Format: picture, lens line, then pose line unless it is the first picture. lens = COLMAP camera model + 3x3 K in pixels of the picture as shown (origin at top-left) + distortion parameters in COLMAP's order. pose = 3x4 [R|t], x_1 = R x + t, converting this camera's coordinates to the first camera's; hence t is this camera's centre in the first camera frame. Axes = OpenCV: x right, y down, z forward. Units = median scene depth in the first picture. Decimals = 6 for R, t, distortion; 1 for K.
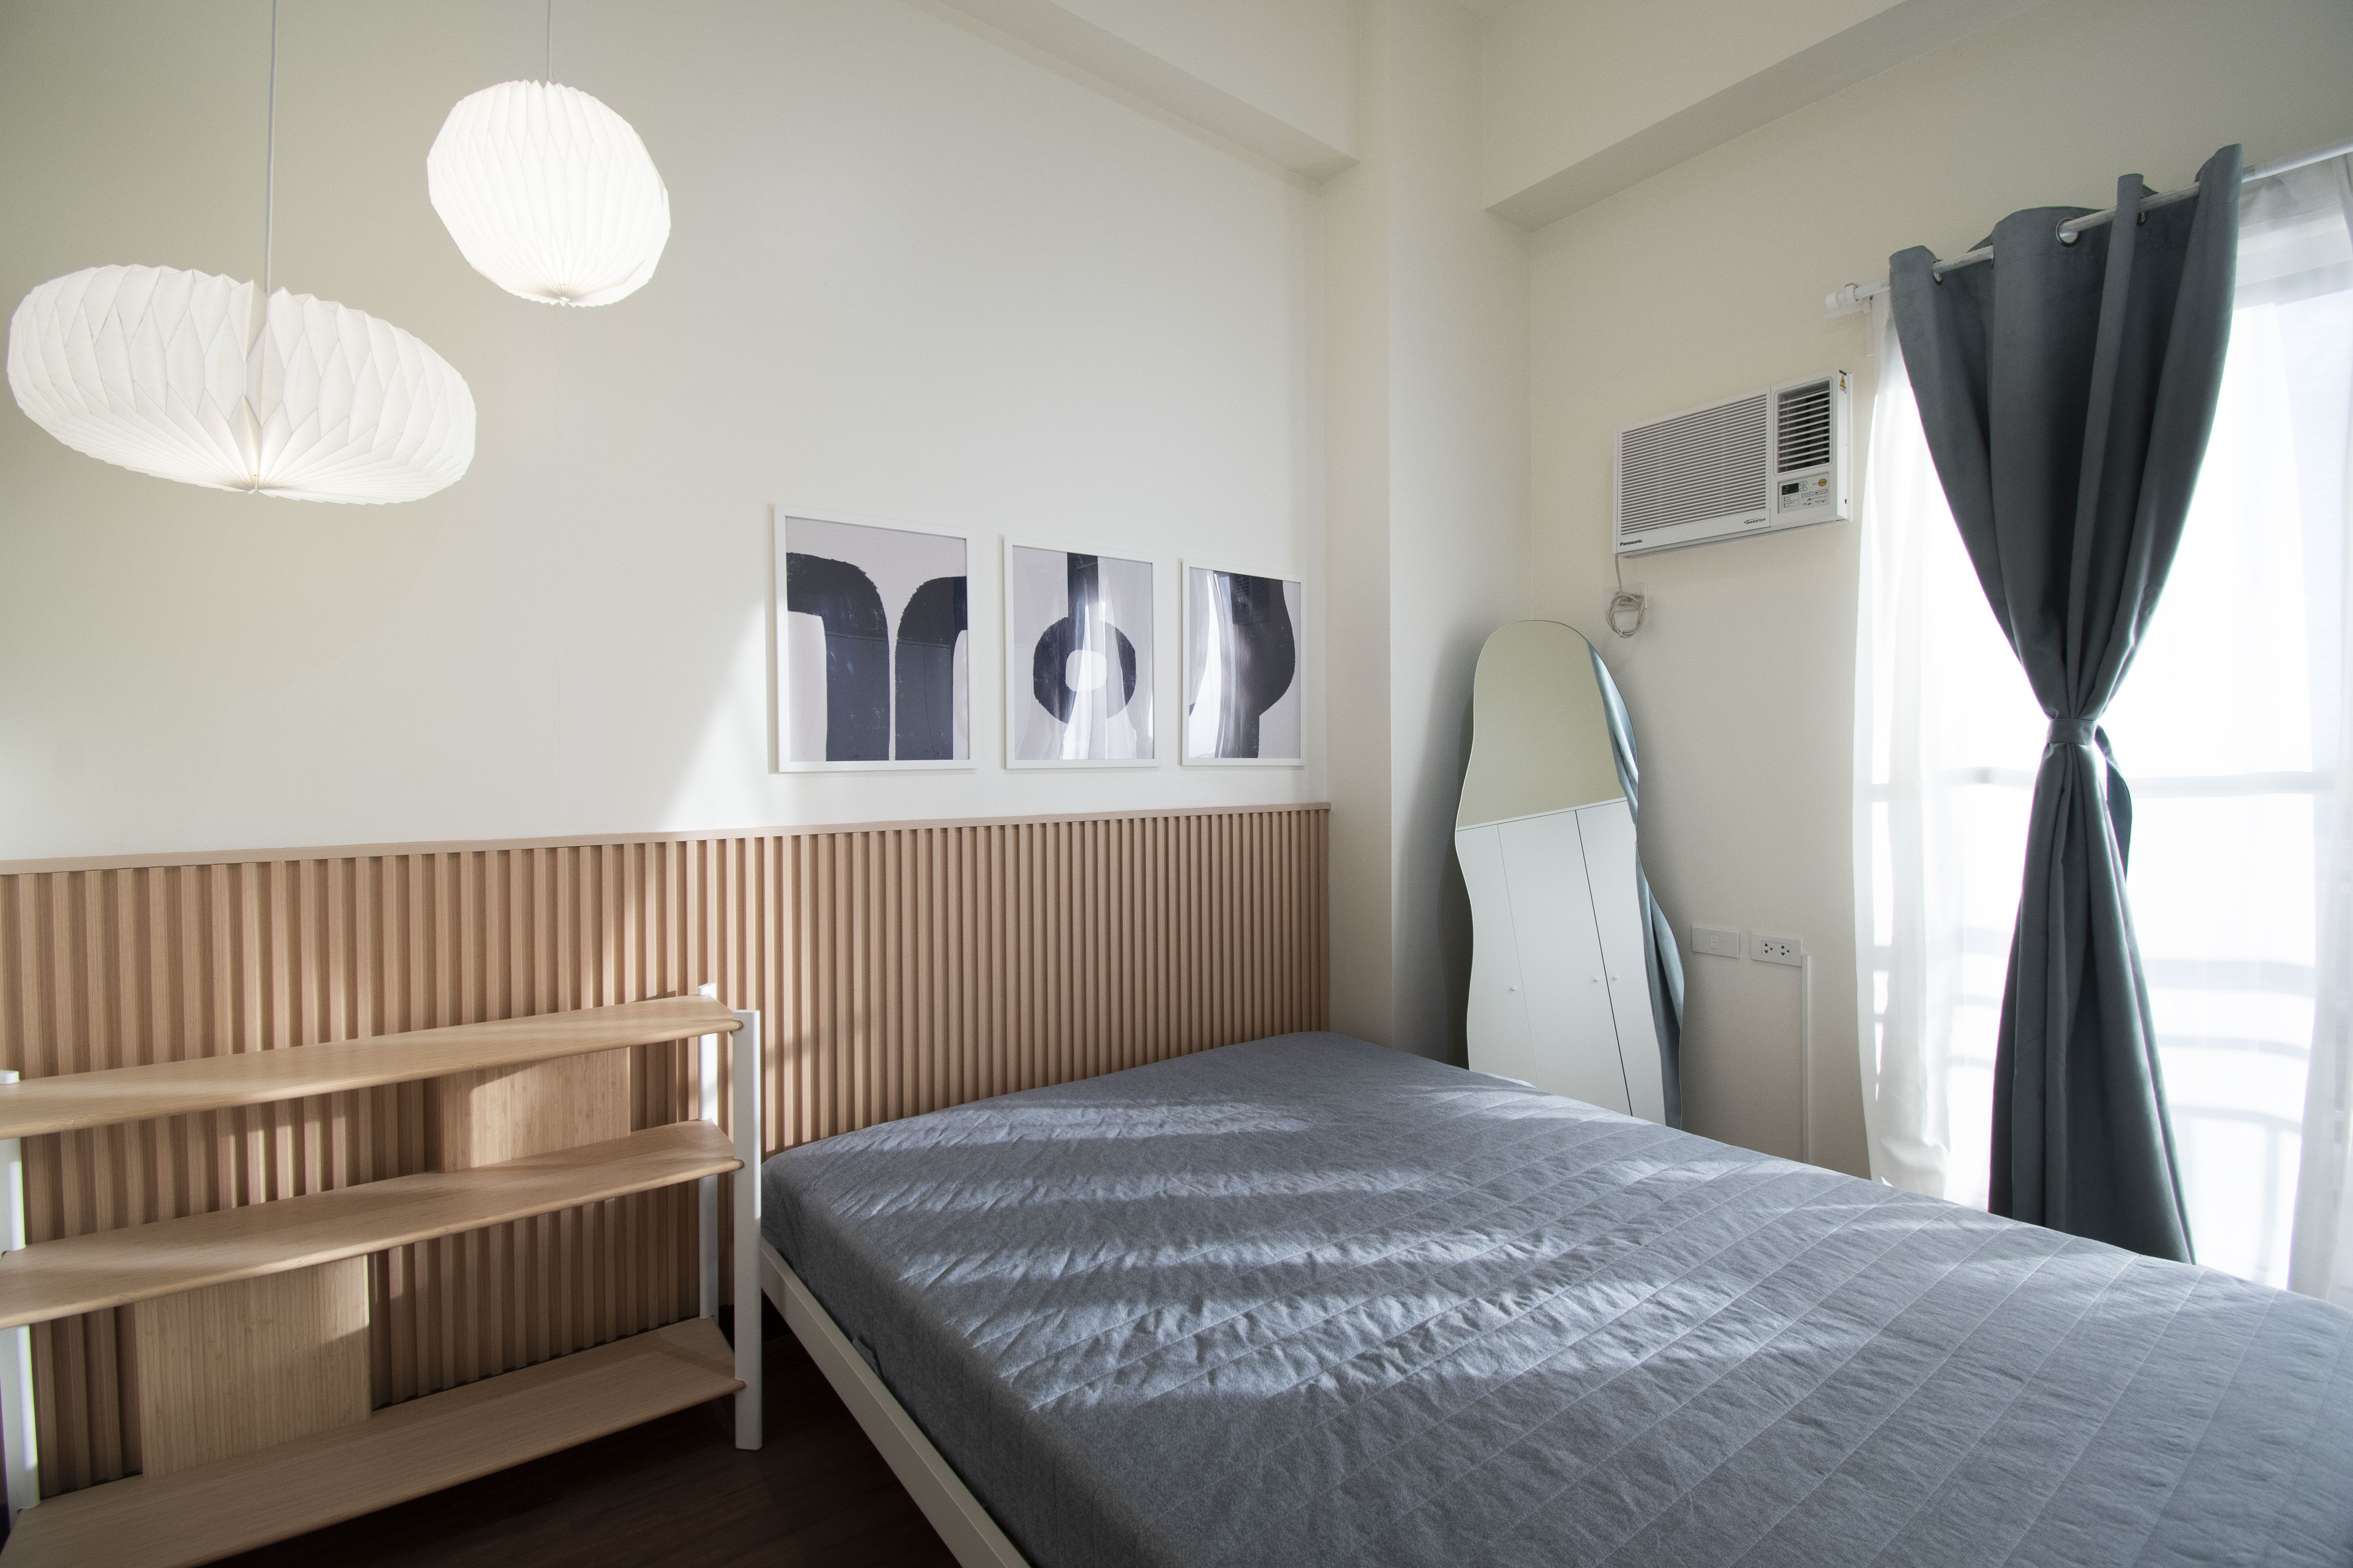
lens RADIAL K [[1065.9, 0, 1186.0], [0, 1065.9, 773.5], [0, 0, 1]] dist [0.051067, -0.032568]
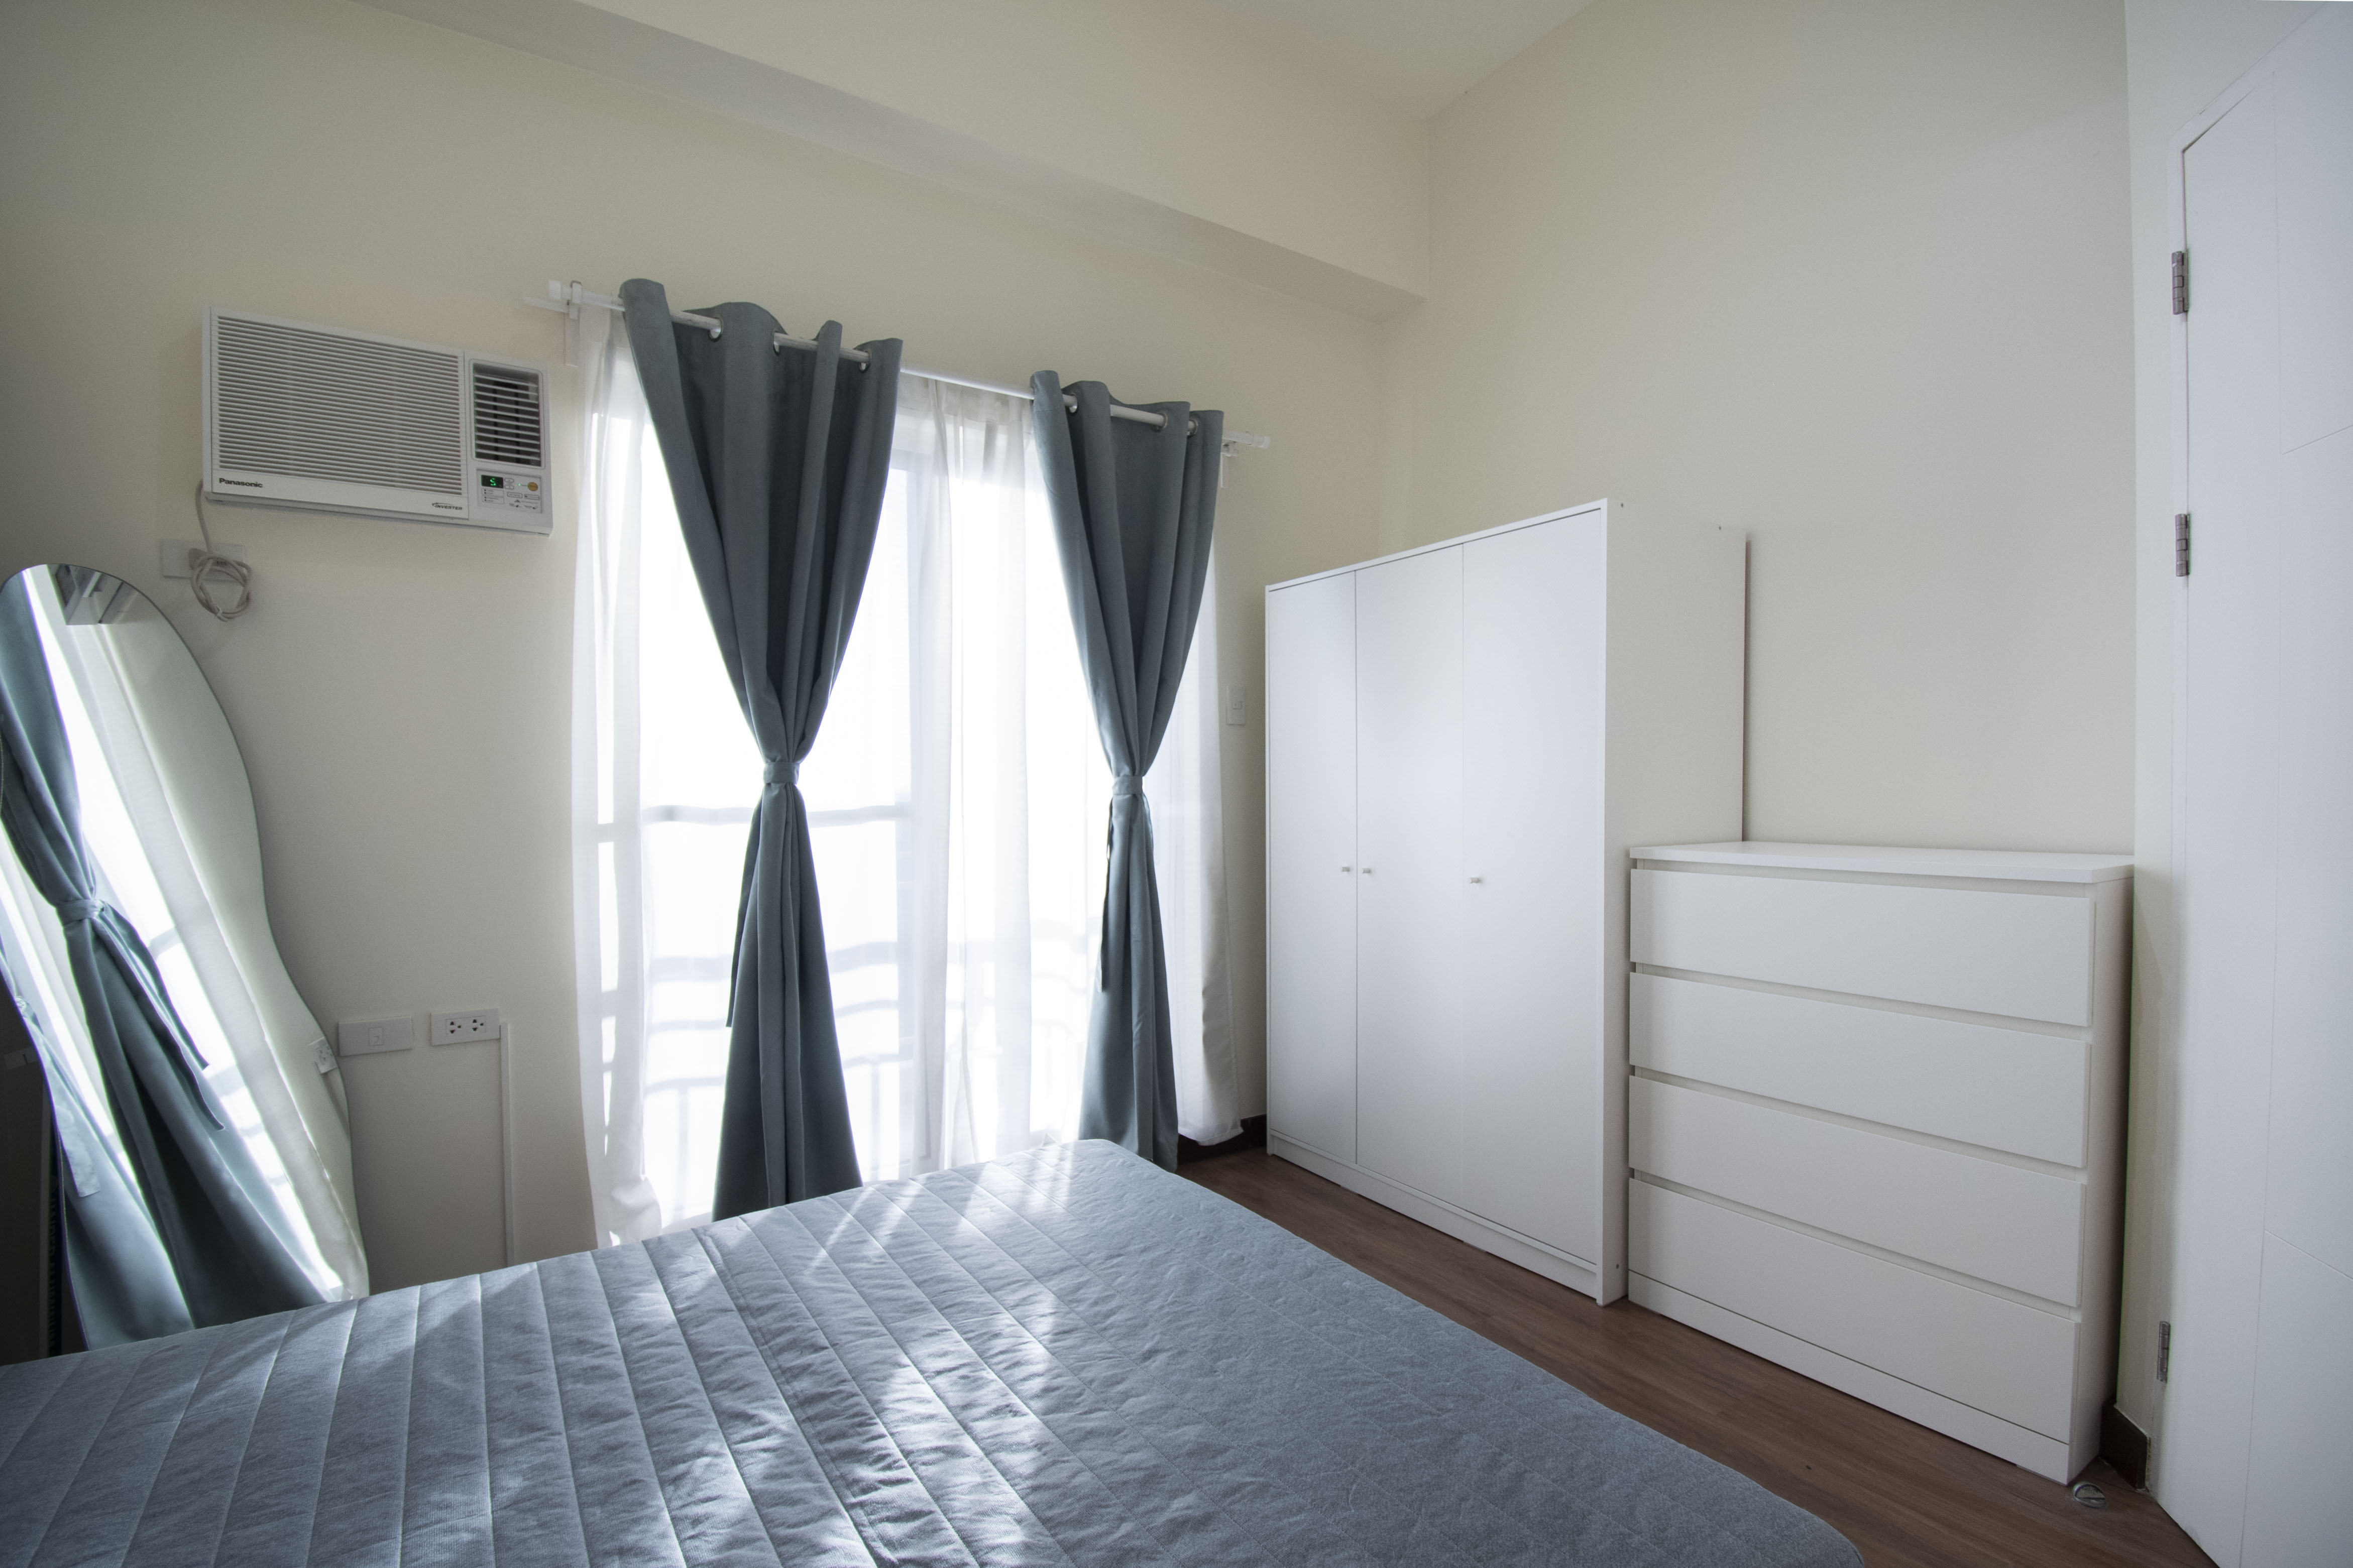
lens RADIAL K [[1082.5, 0, 1175.3], [0, 1082.5, 826.3], [0, 0, 1]] dist [-0.001284, -0.000495]
pose [[0.061547, -0.026027, 0.997765, -0.327484], [0.023637, 0.999418, 0.024612, 0.000606], [-0.997824, 0.022069, 0.062126, 0.509301]]
